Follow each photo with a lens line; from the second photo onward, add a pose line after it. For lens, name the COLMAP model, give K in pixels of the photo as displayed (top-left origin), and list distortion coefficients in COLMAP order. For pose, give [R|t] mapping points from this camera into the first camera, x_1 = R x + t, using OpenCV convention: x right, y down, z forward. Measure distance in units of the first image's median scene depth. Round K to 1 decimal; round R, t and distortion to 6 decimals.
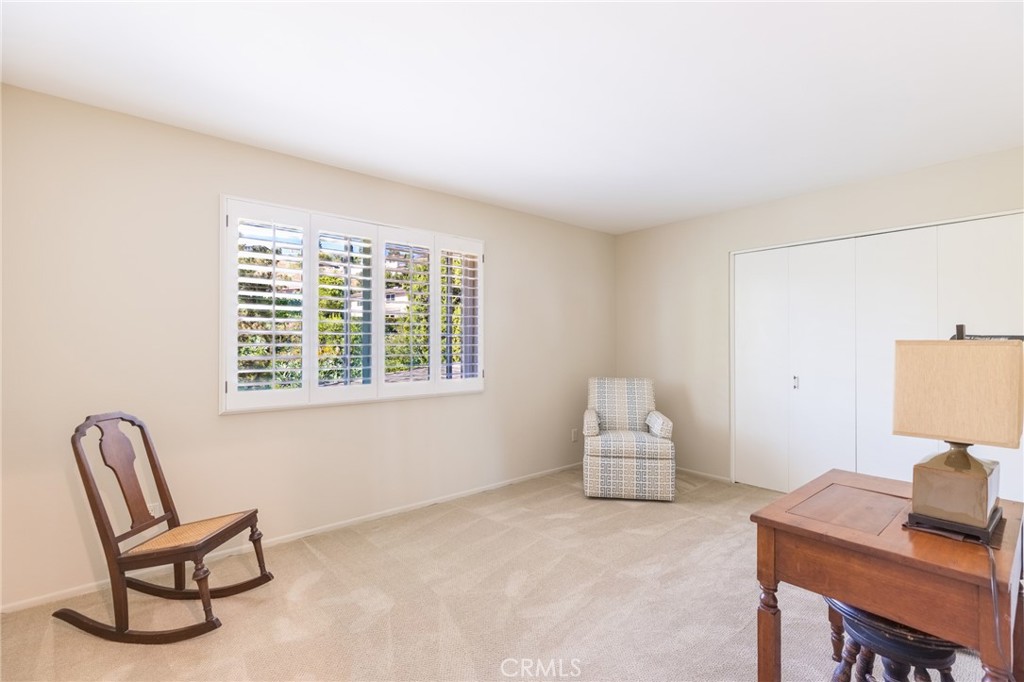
lens RADIAL K [[466.2, 0, 512.1], [0, 466.2, 340.2], [0, 0, 1]] dist [-0.004389, 0.001009]
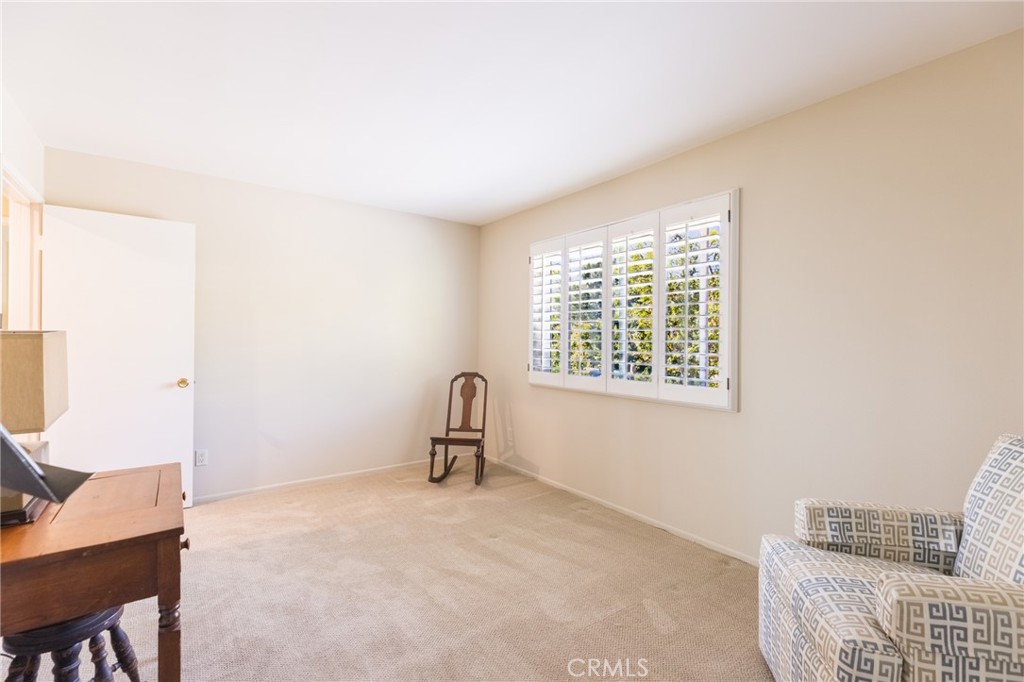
lens RADIAL K [[466.2, 0, 515.8], [0, 466.2, 340.8], [0, 0, 1]] dist [-0.004389, 0.001009]
pose [[-0.066747, 0.002637, -0.997766, 0.771021], [-0.003917, 0.999988, 0.002905, 0.007660], [0.997762, 0.004102, -0.066736, 0.872782]]
